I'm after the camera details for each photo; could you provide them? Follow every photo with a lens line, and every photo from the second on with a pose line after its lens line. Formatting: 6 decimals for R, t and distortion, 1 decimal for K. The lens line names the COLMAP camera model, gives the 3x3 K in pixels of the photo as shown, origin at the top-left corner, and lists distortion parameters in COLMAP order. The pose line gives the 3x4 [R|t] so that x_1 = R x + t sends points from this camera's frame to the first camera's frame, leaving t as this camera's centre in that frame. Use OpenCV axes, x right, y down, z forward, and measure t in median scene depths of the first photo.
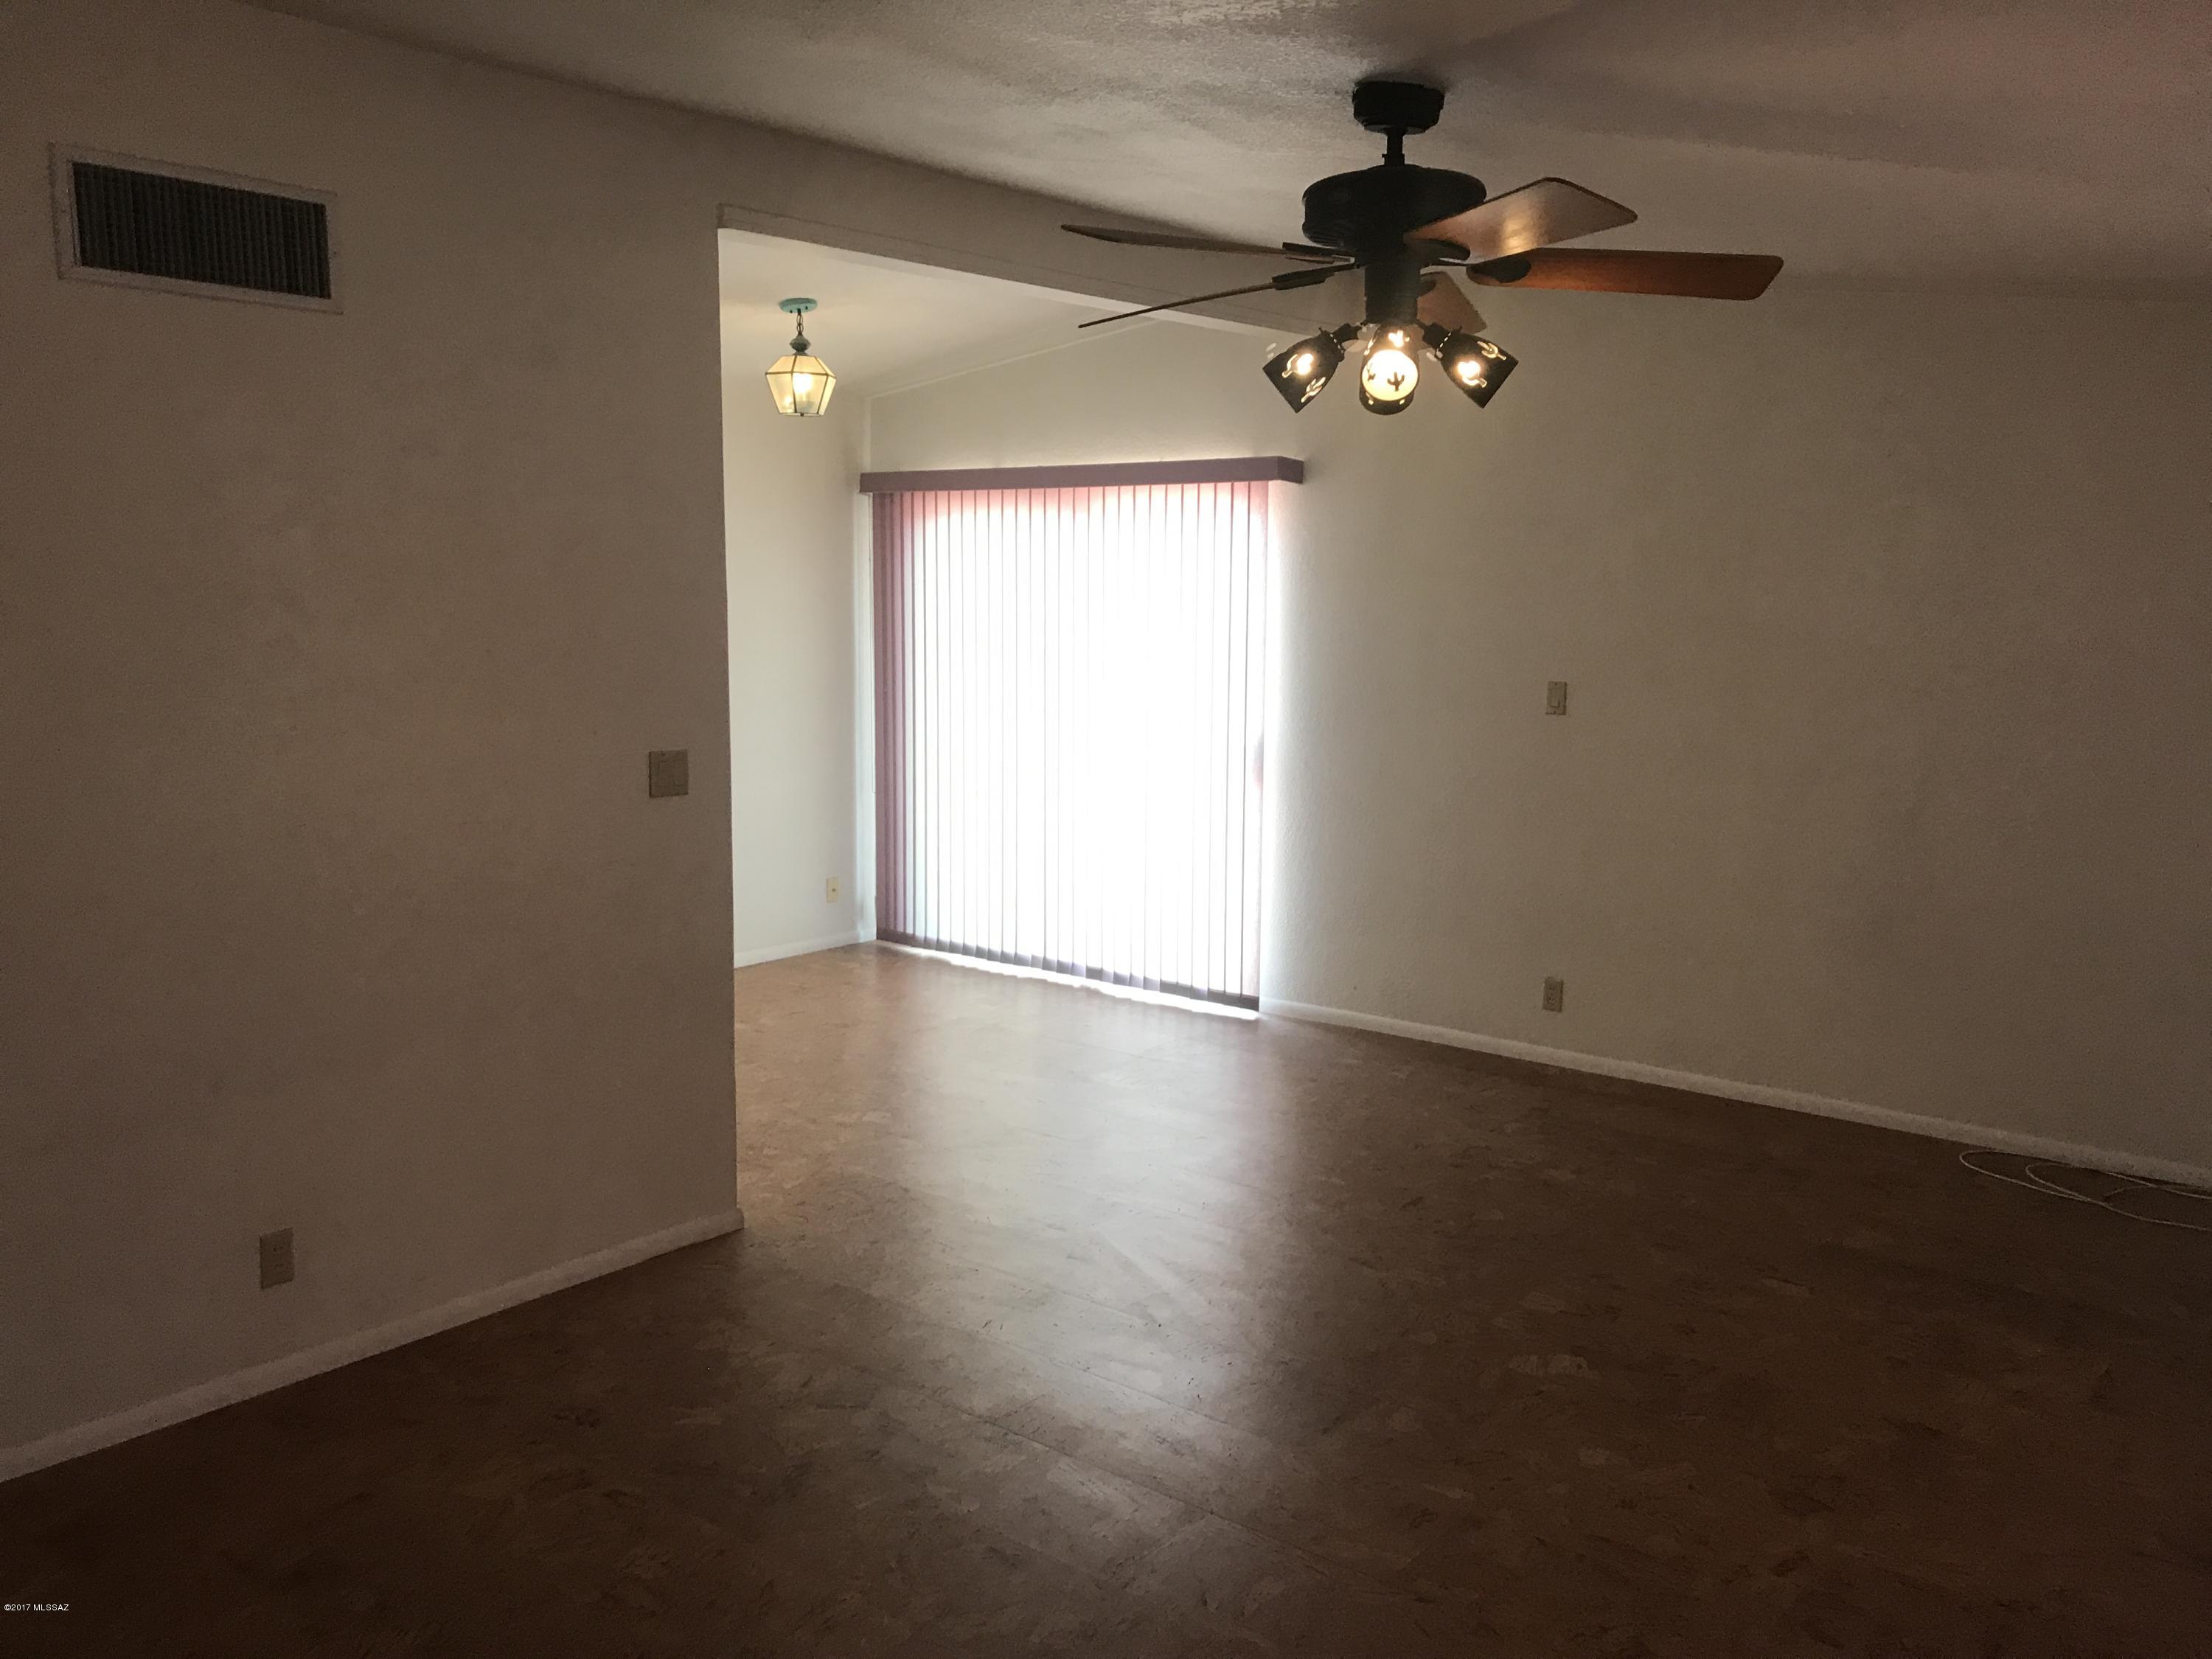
lens RADIAL K [[1823.9, 0, 1103.8], [0, 1823.9, 799.3], [0, 0, 1]] dist [0.011187, 0.005427]
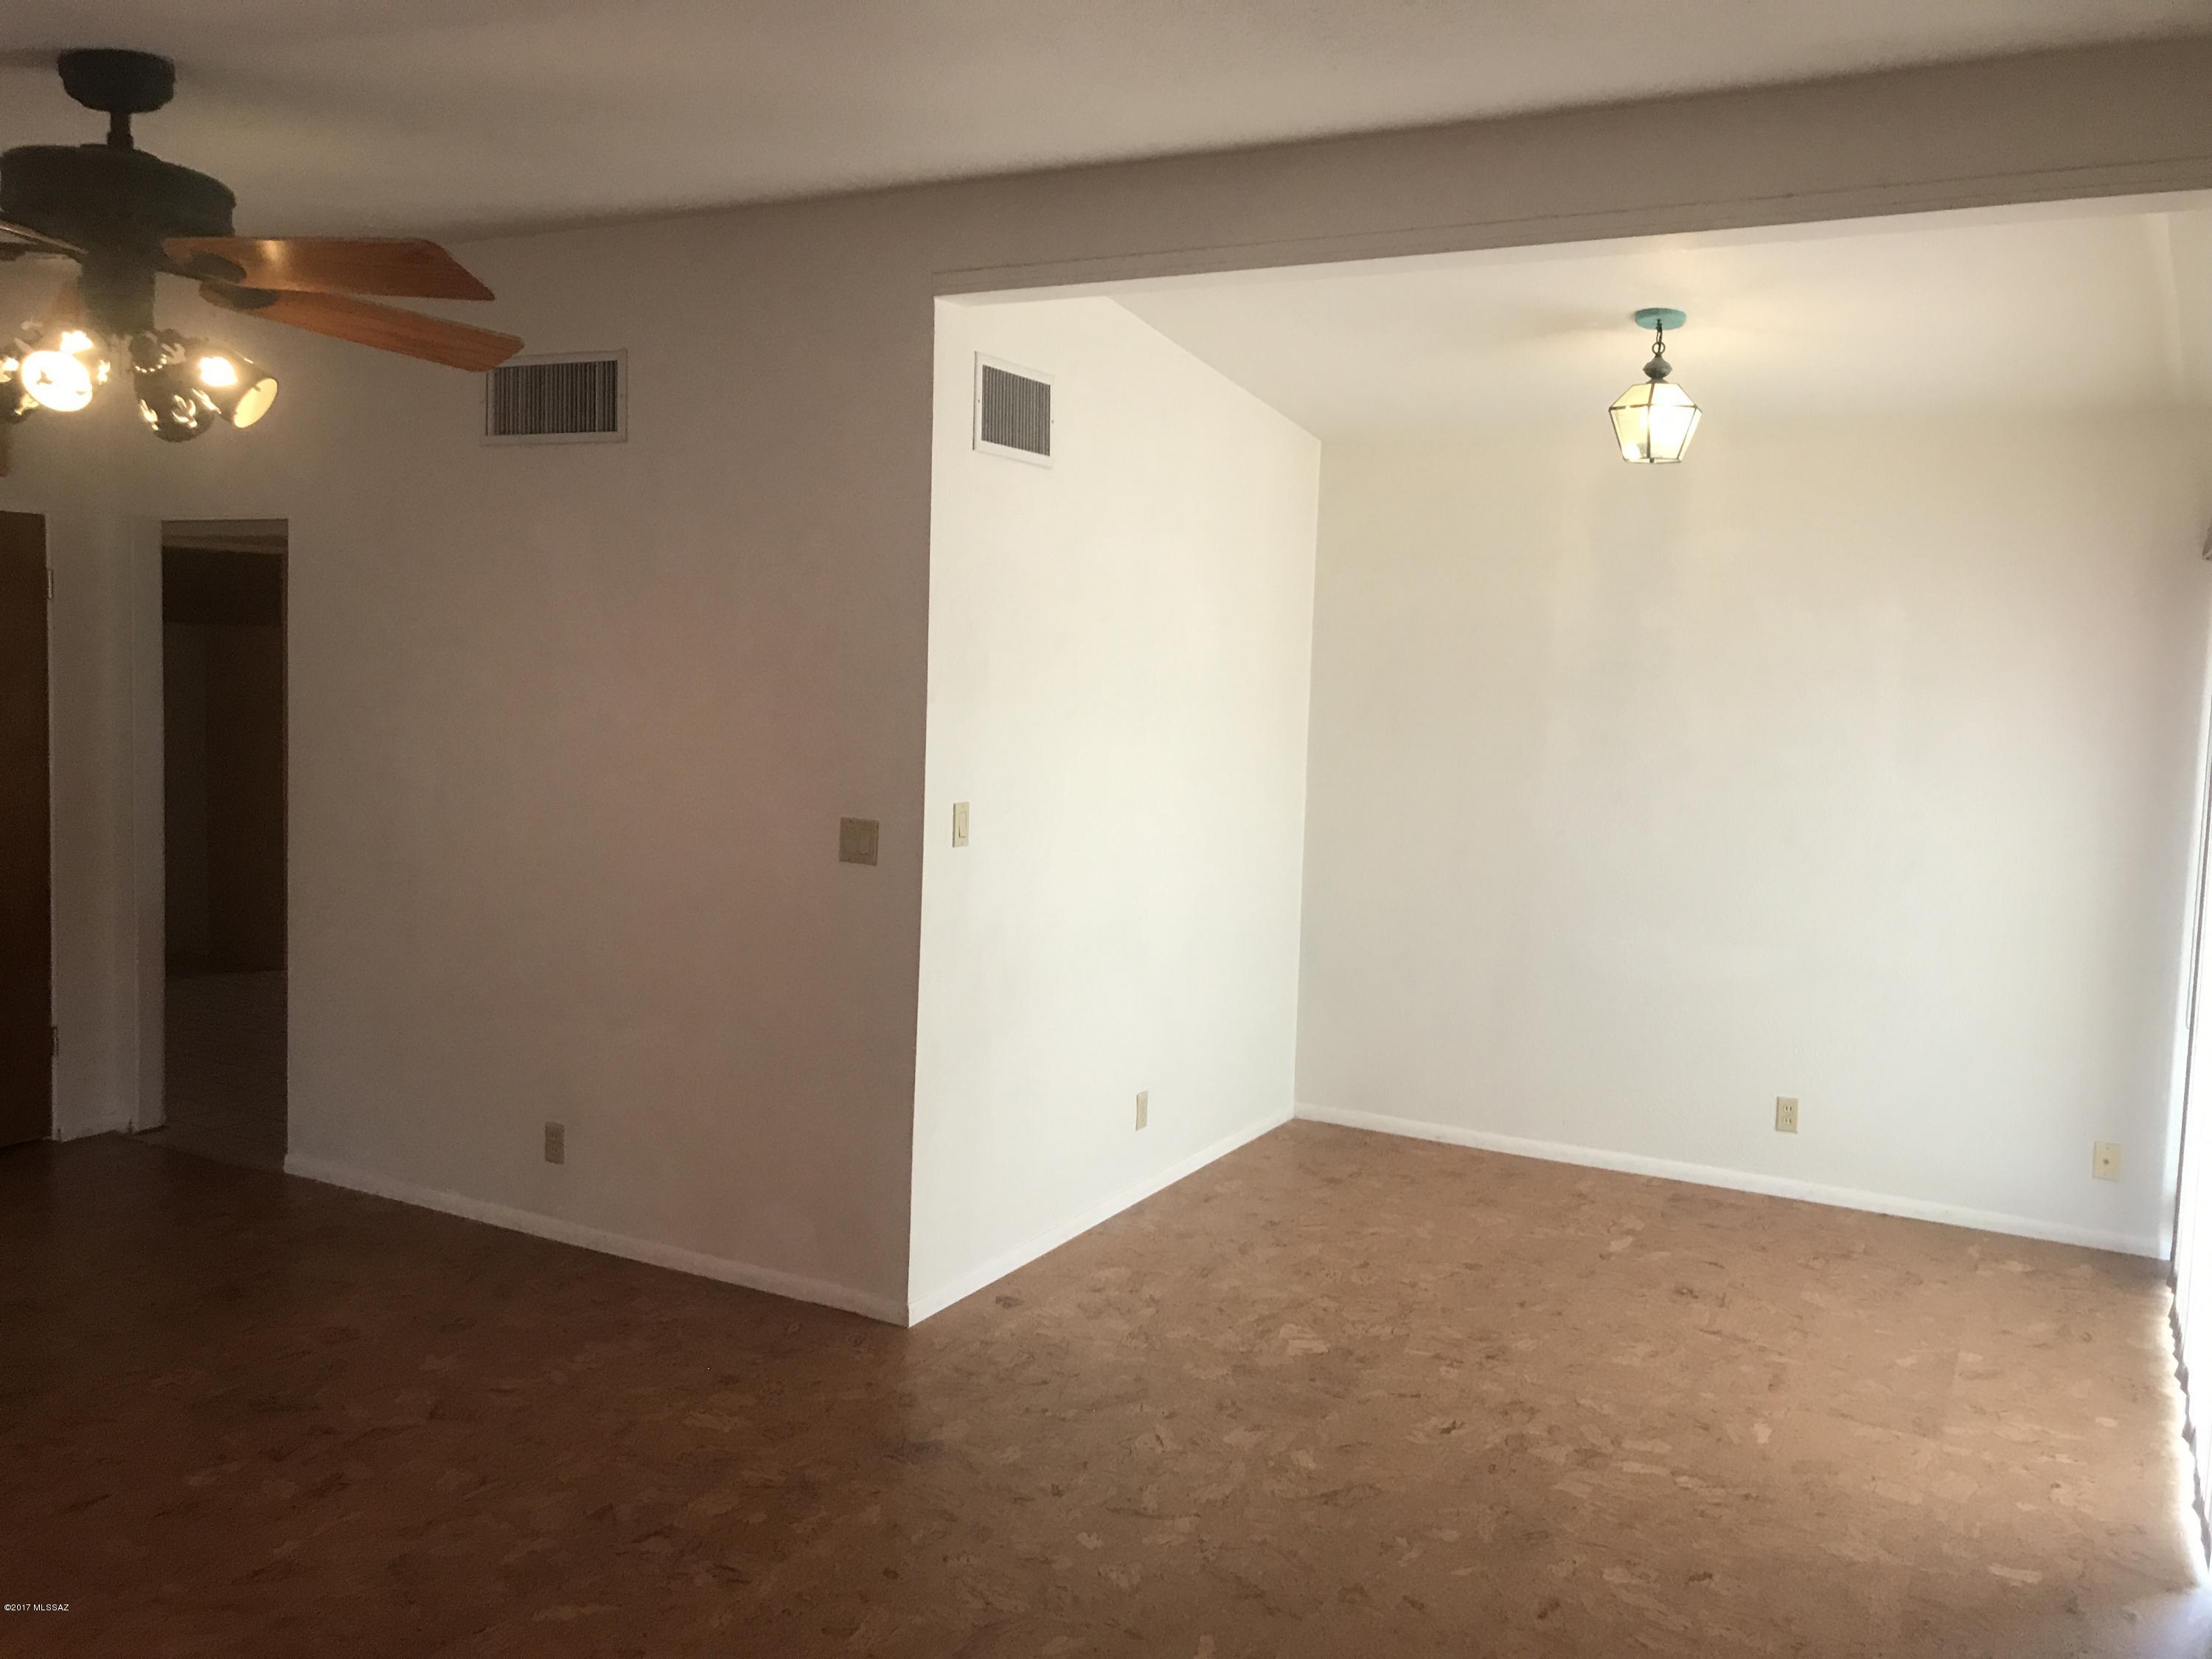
lens RADIAL K [[1823.9, 0, 1103.8], [0, 1823.9, 799.3], [0, 0, 1]] dist [0.011187, 0.005427]
pose [[0.180074, 0.079137, -0.980465, 0.780883], [-0.149324, 0.987406, 0.052273, -0.110264], [0.972253, 0.136994, 0.189623, 0.931933]]
